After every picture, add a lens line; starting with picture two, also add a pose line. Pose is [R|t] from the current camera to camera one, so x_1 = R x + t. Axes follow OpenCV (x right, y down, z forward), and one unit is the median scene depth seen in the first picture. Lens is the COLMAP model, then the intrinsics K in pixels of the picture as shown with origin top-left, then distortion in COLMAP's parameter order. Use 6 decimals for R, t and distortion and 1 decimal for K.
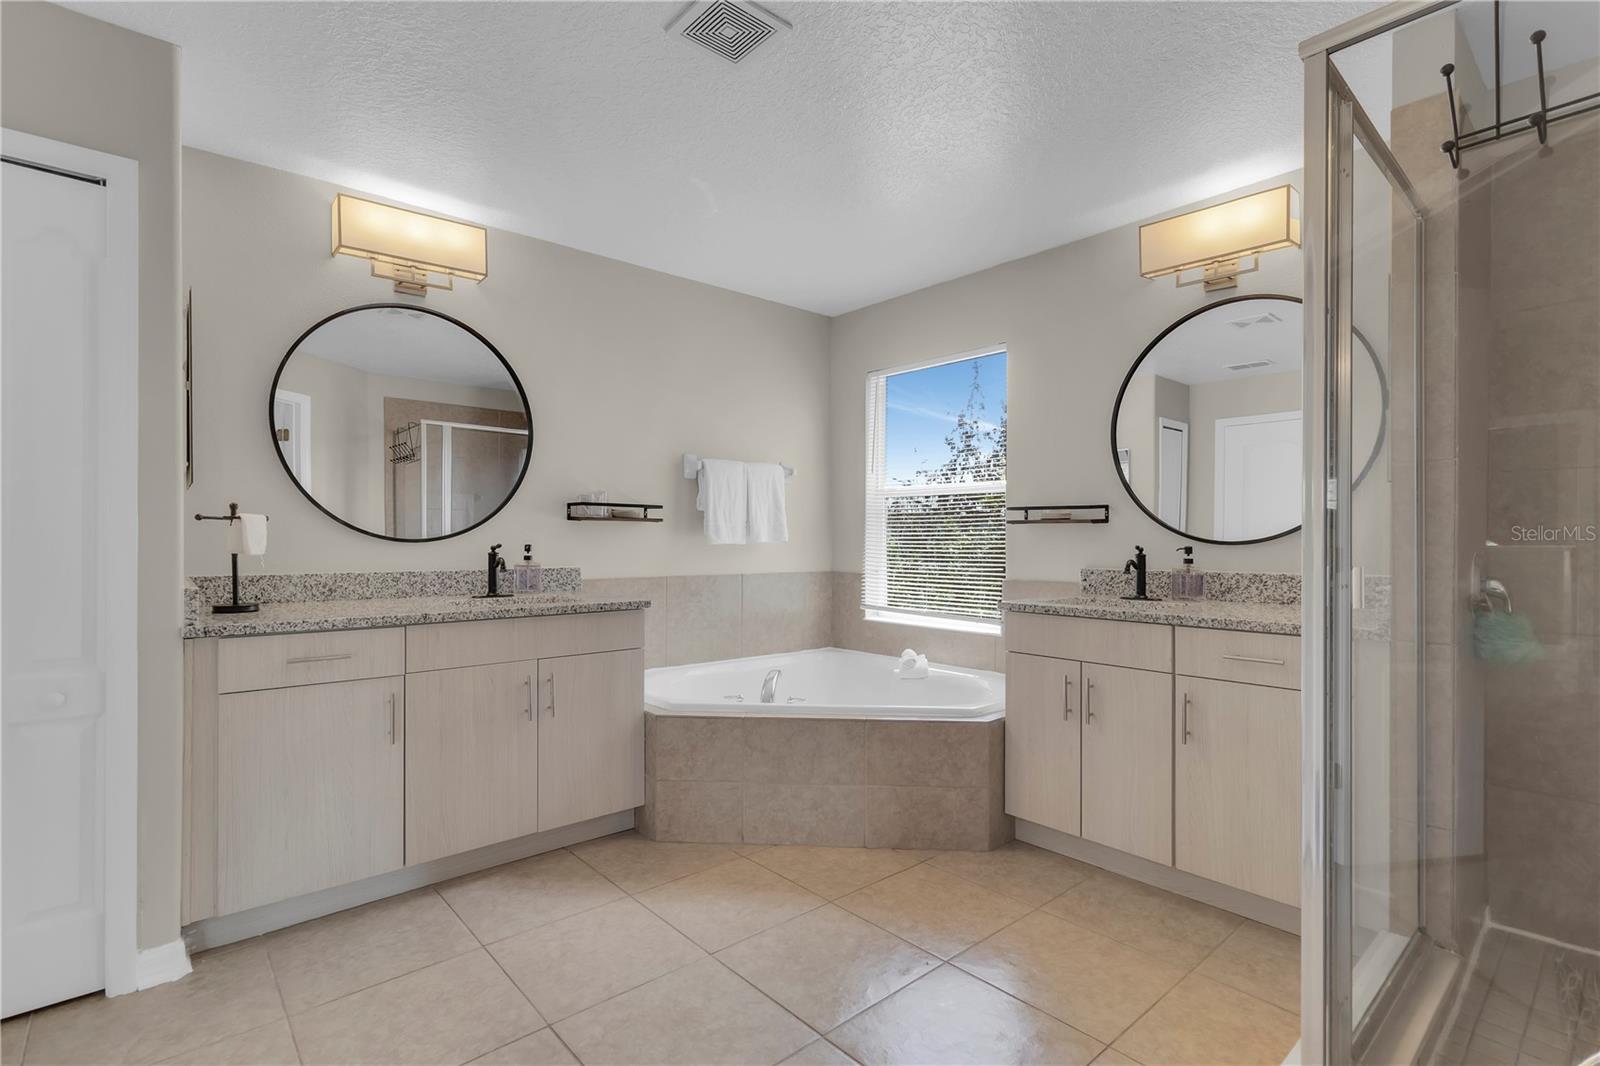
lens RADIAL K [[743.5, 0, 797.5], [0, 743.5, 538.2], [0, 0, 1]] dist [-0.003270, 0.001553]
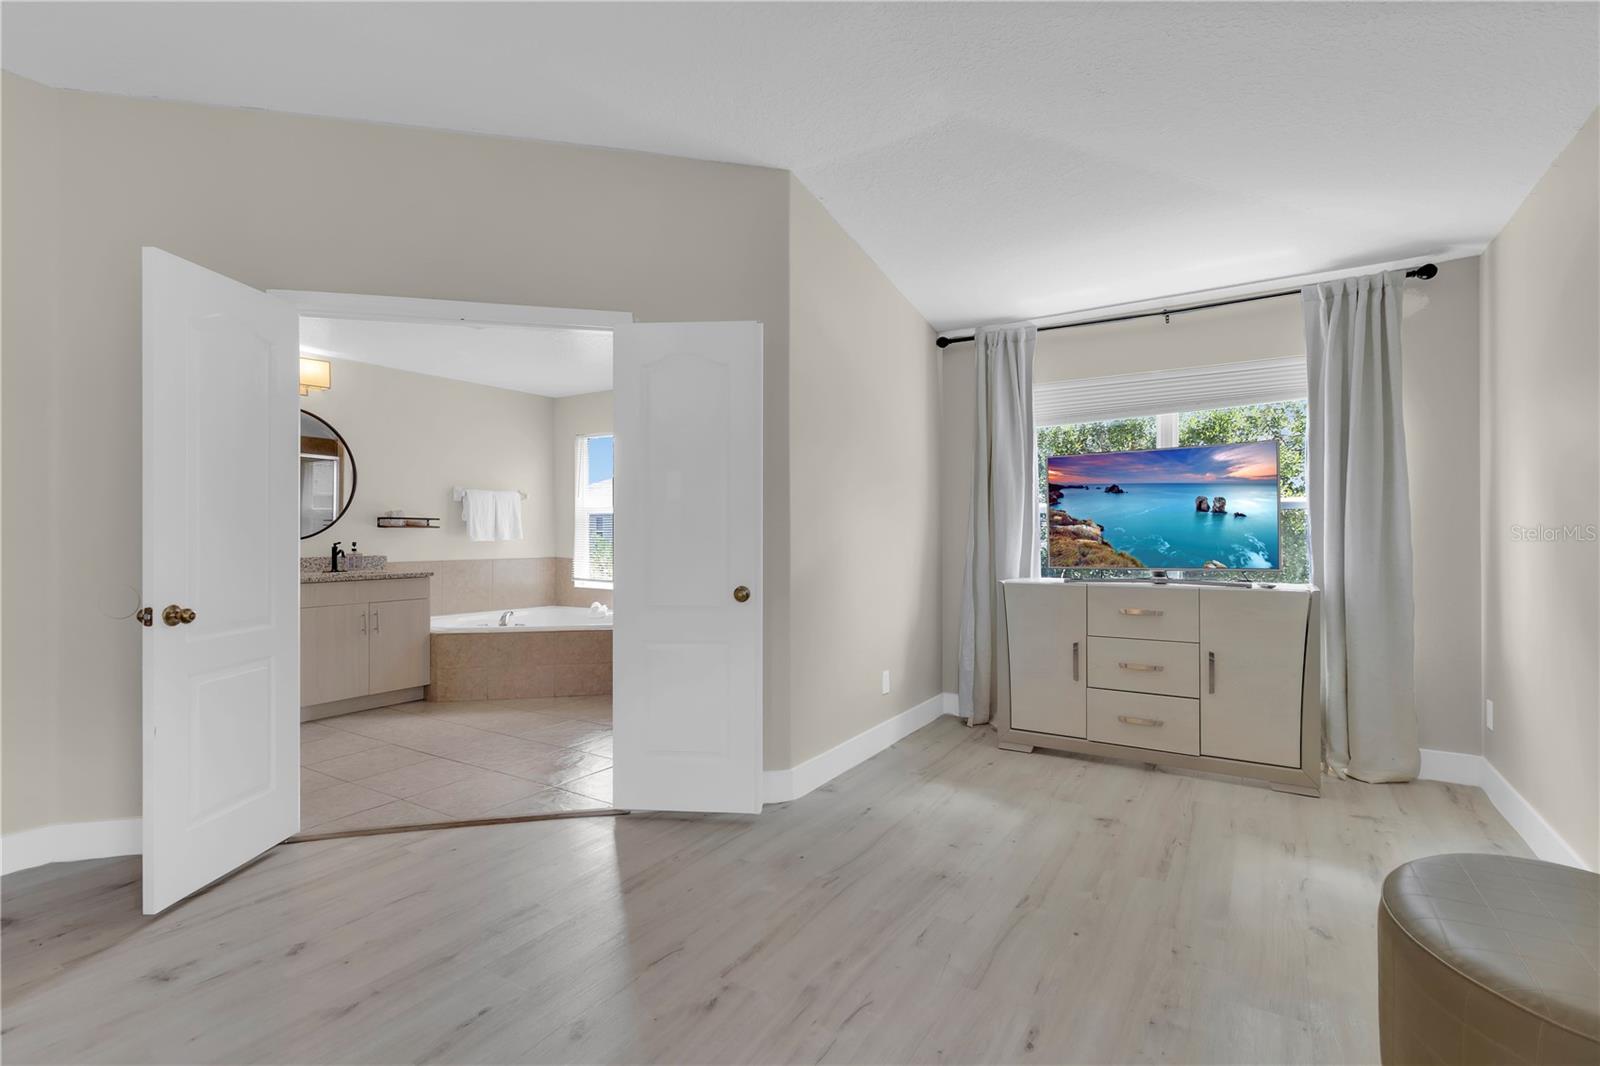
lens RADIAL K [[743.5, 0, 808.7], [0, 743.5, 534.7], [0, 0, 1]] dist [-0.003270, 0.001553]
pose [[0.956047, 0.001161, 0.293211, 0.131976], [-0.002693, 0.999985, 0.004820, -0.018291], [-0.293200, -0.005398, 0.956036, -0.904899]]
